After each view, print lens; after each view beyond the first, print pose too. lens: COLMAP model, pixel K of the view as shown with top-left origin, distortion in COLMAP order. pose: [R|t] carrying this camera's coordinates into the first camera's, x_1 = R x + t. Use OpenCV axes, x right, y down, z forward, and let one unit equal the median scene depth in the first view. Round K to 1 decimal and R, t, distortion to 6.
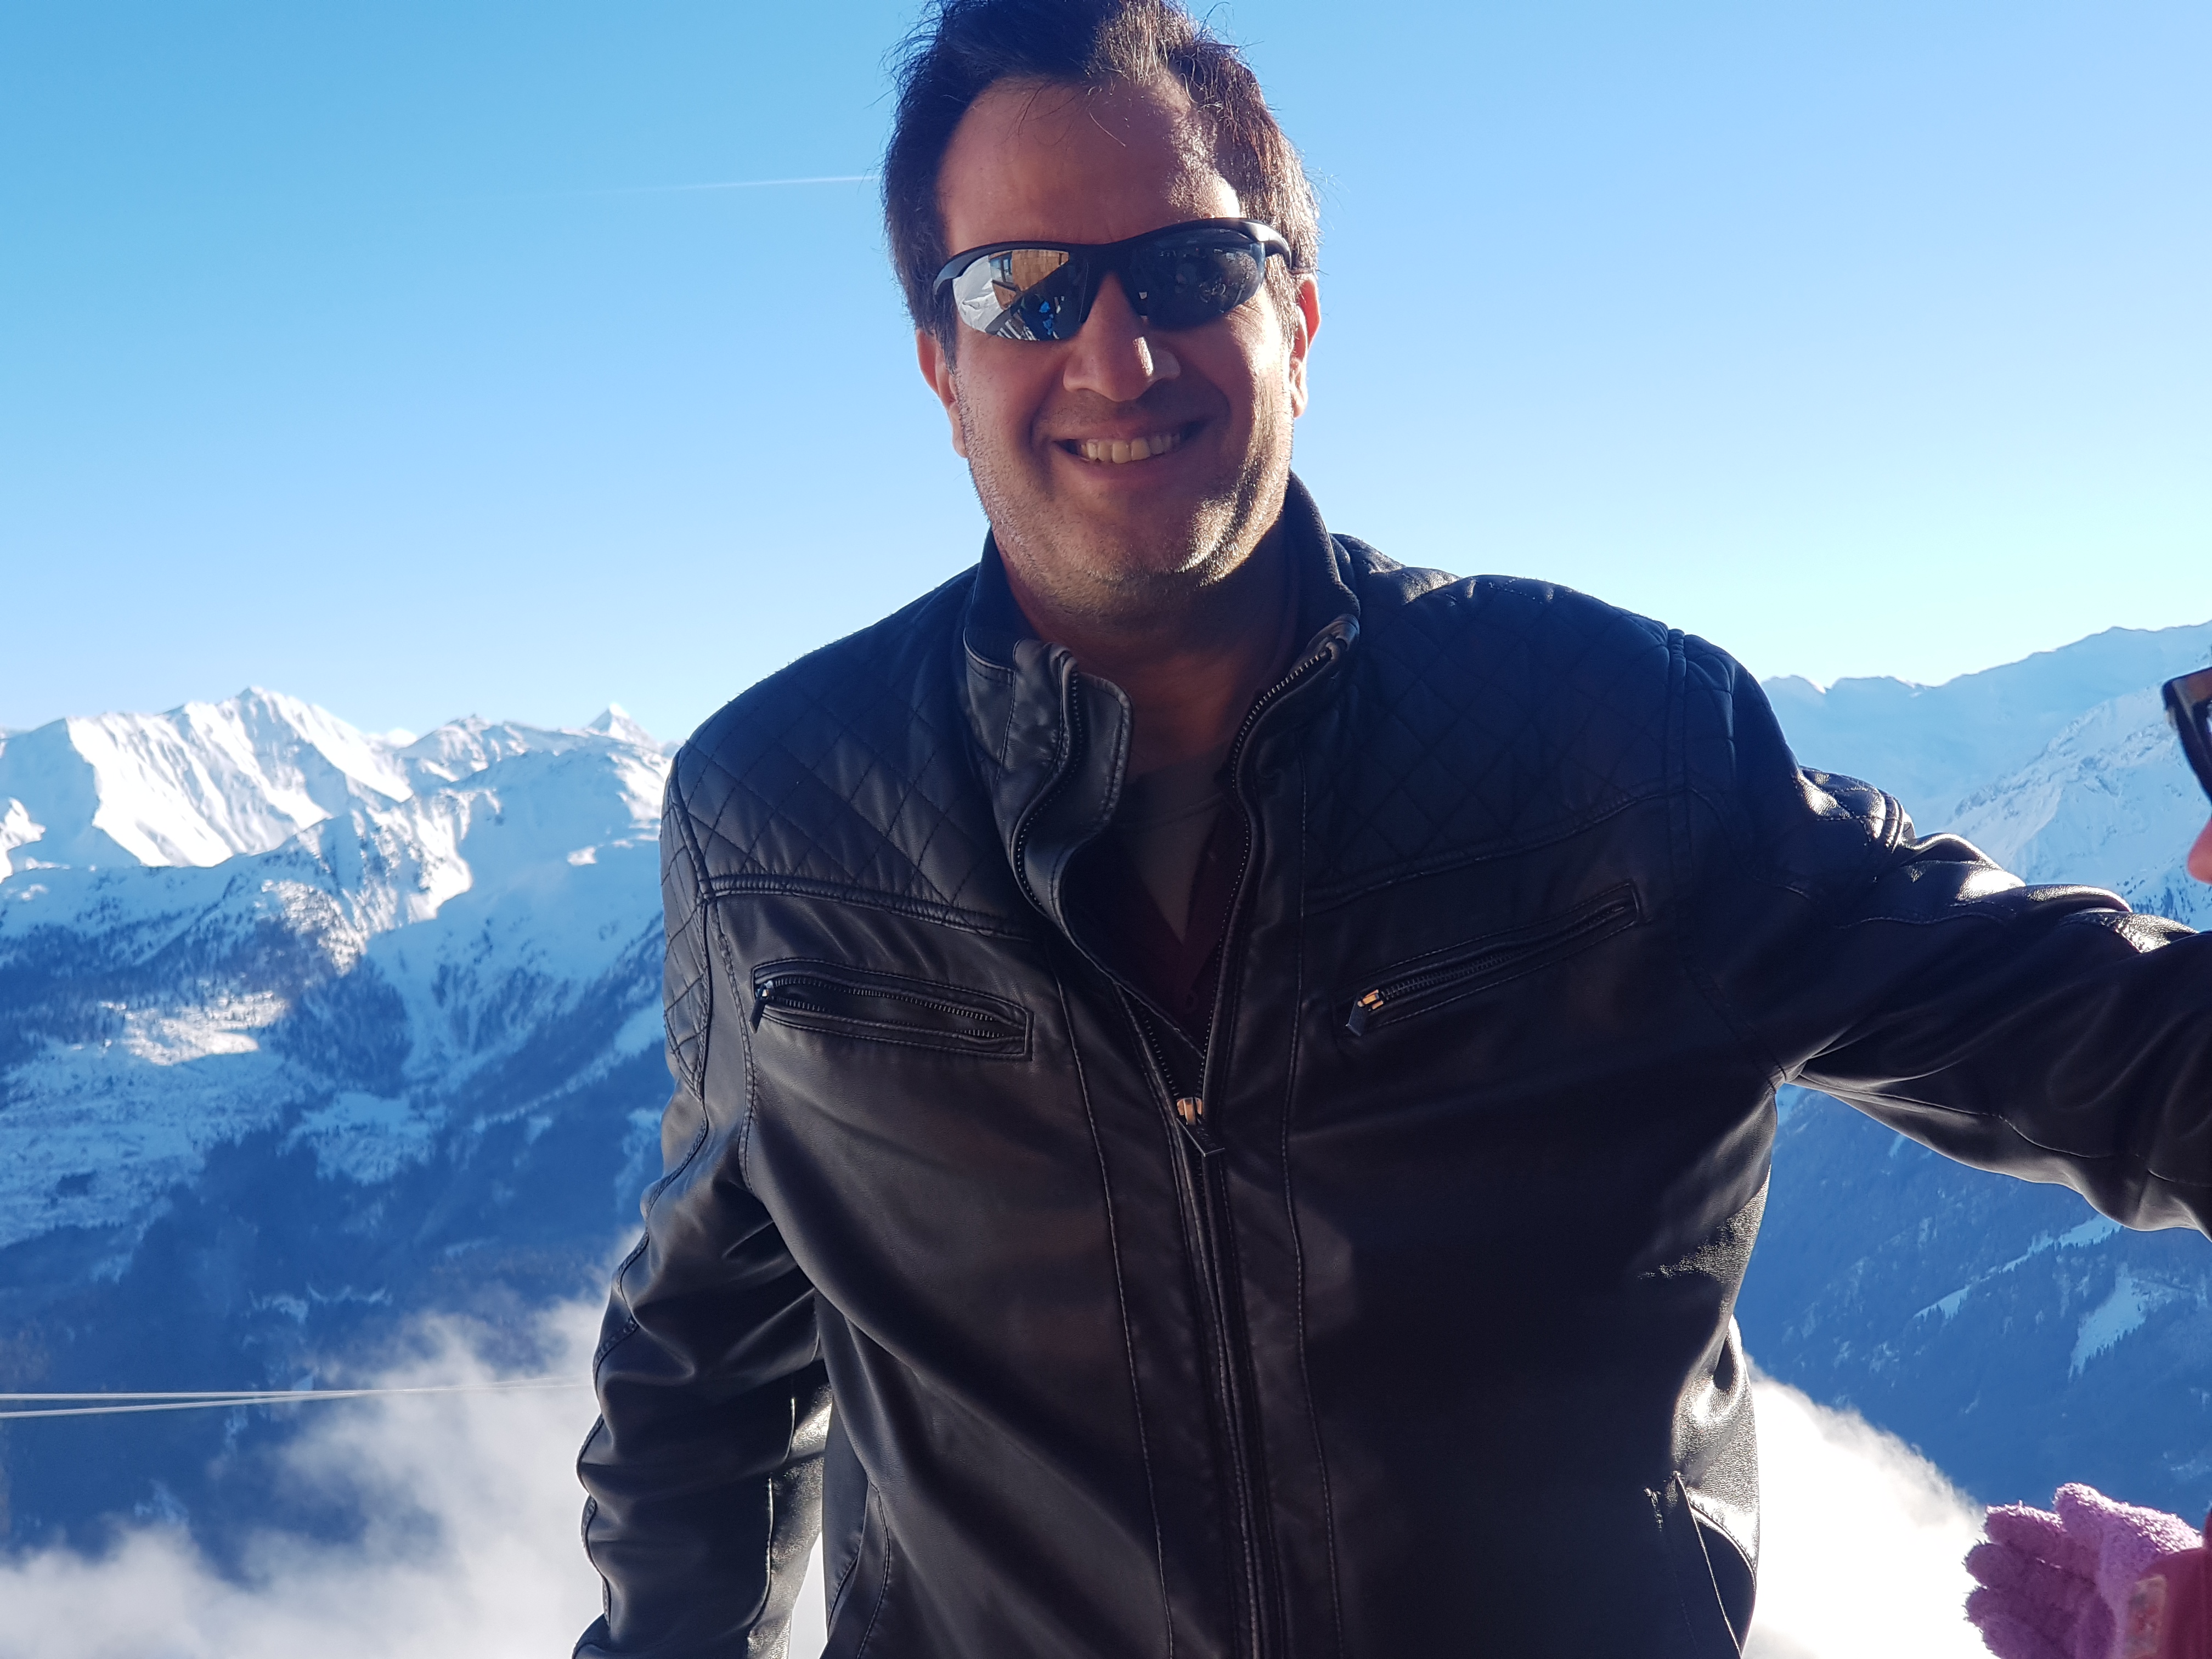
lens RADIAL K [[3771.4, 0, 1152.0], [0, 3771.4, 827.0], [0, 0, 1]] dist [0.045991, 0.192380]
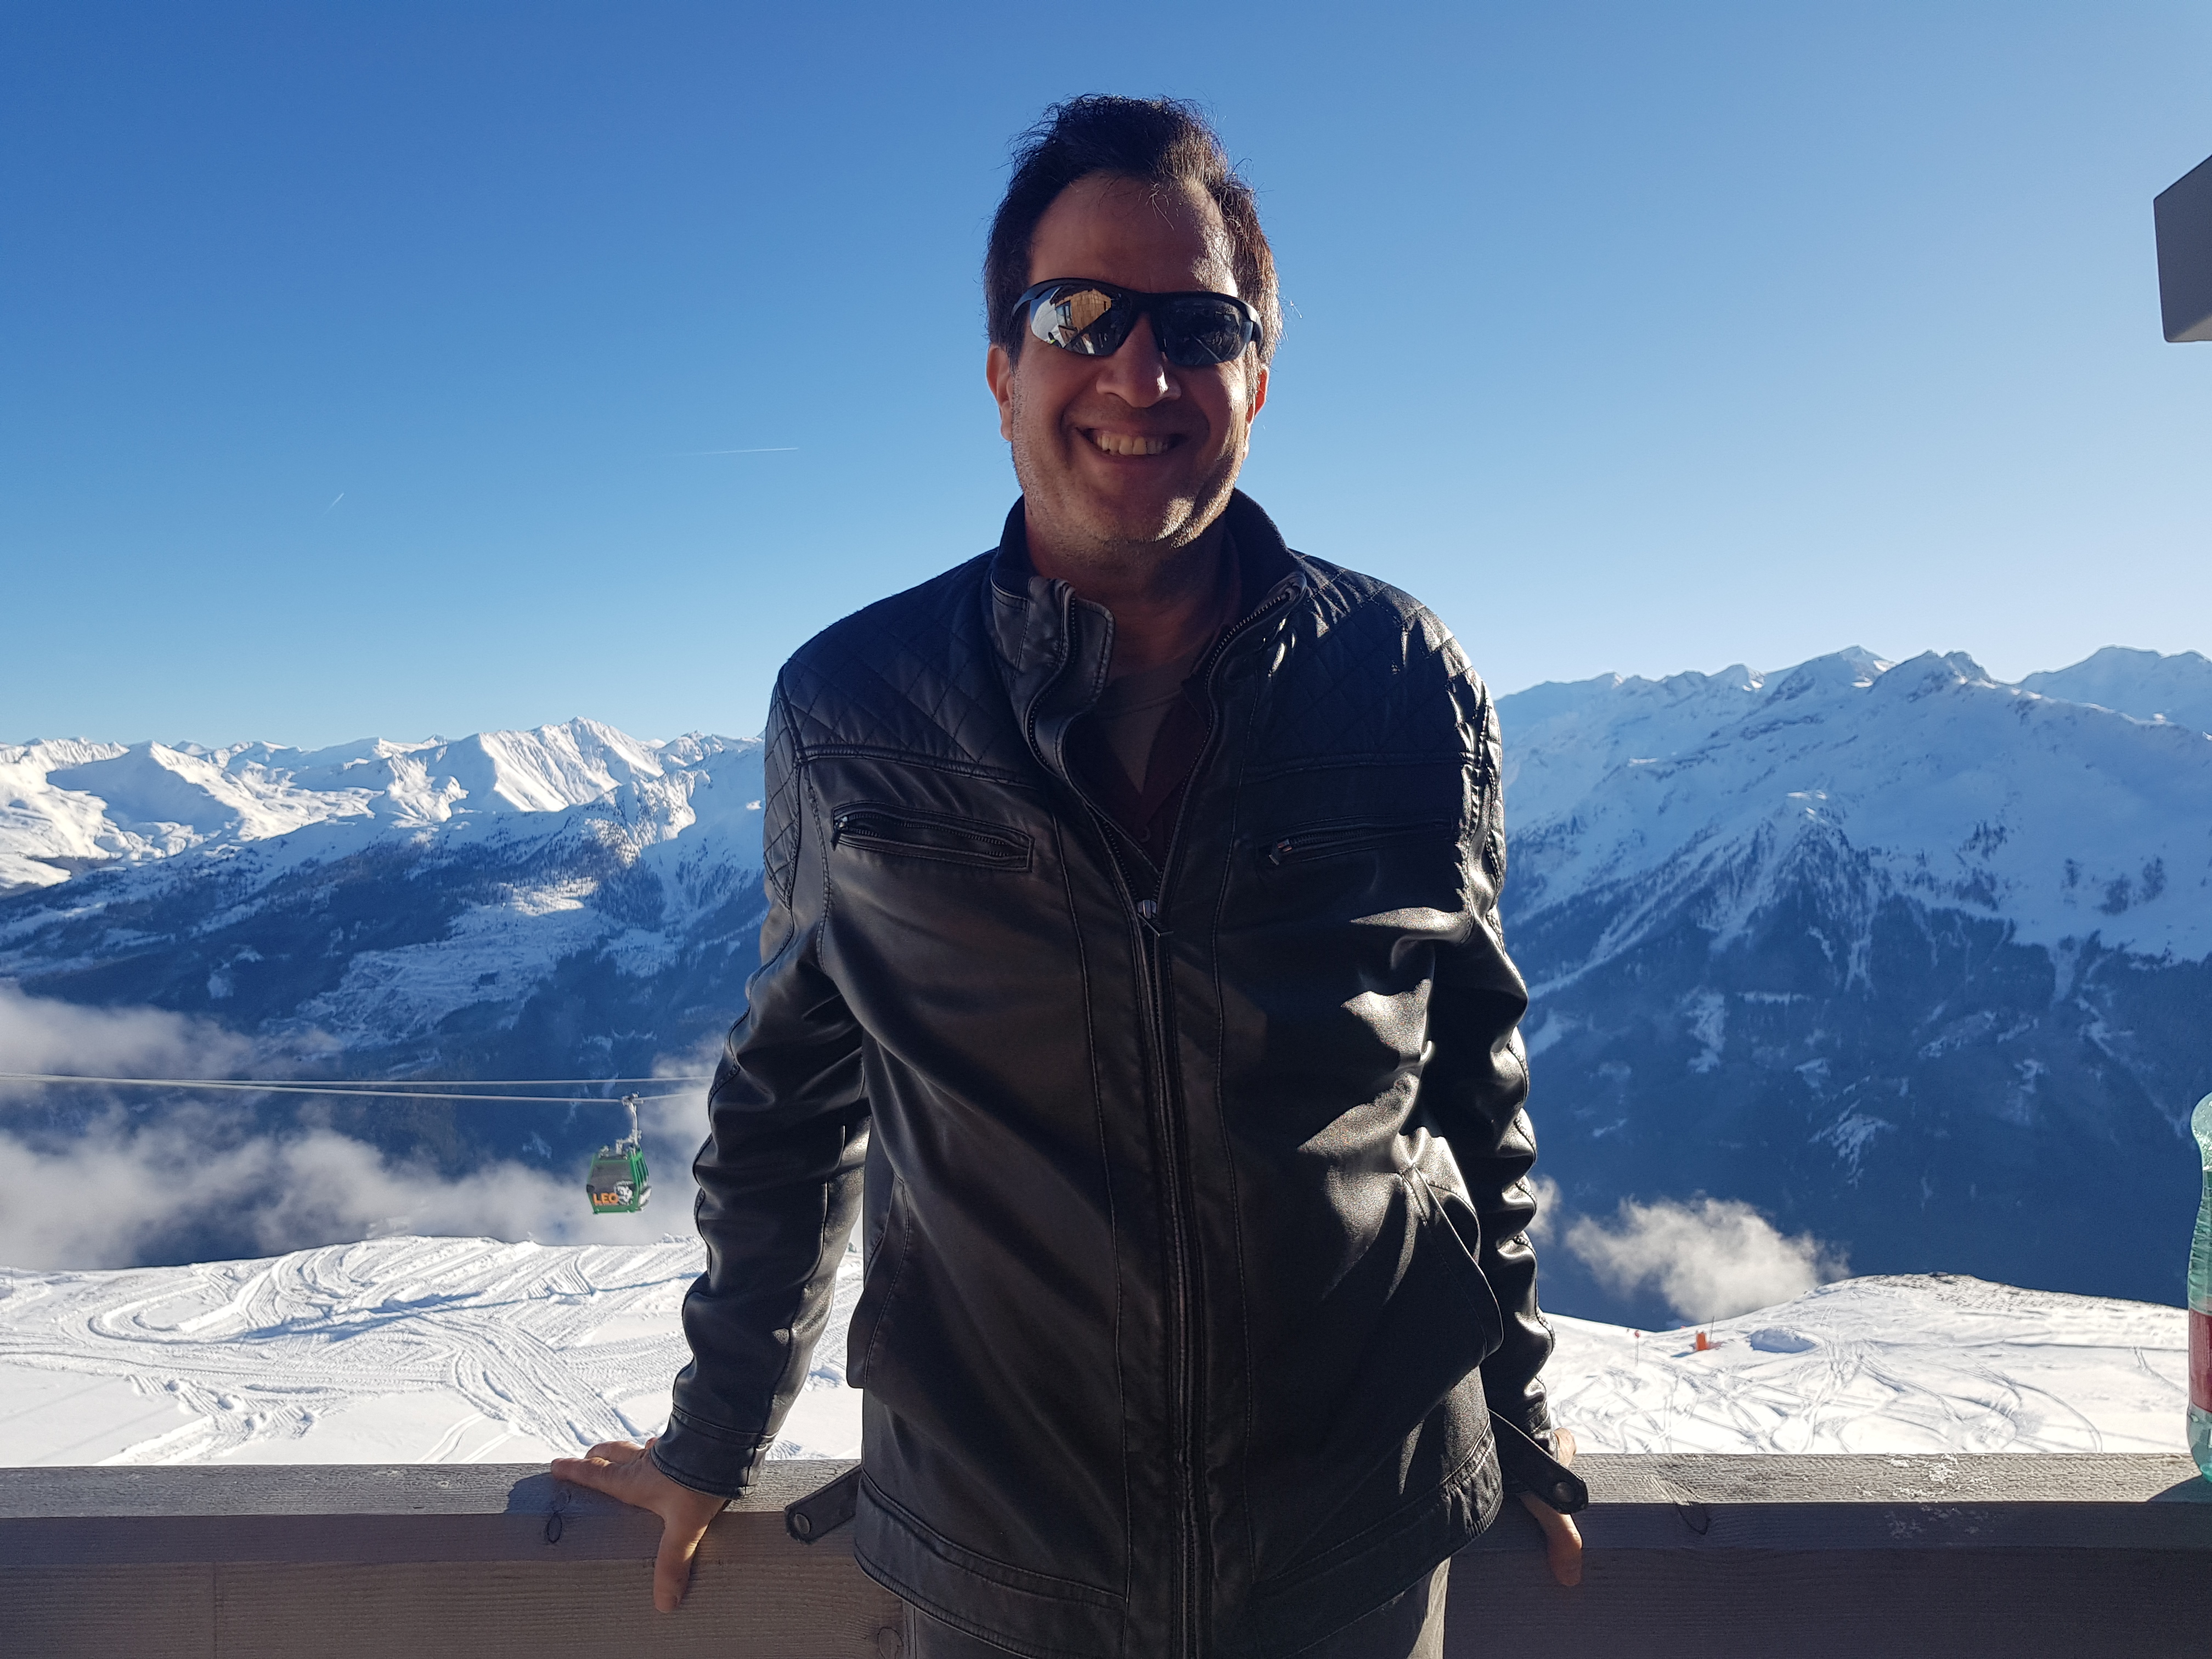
lens RADIAL K [[1695.2, 0, 1103.7], [0, 1695.2, 838.8], [0, 0, 1]] dist [0.062245, -0.106693]
pose [[0.999006, -0.007220, 0.043993, -0.011792], [0.006456, 0.999826, 0.017482, 0.010820], [-0.044111, -0.017181, 0.998879, 0.131390]]
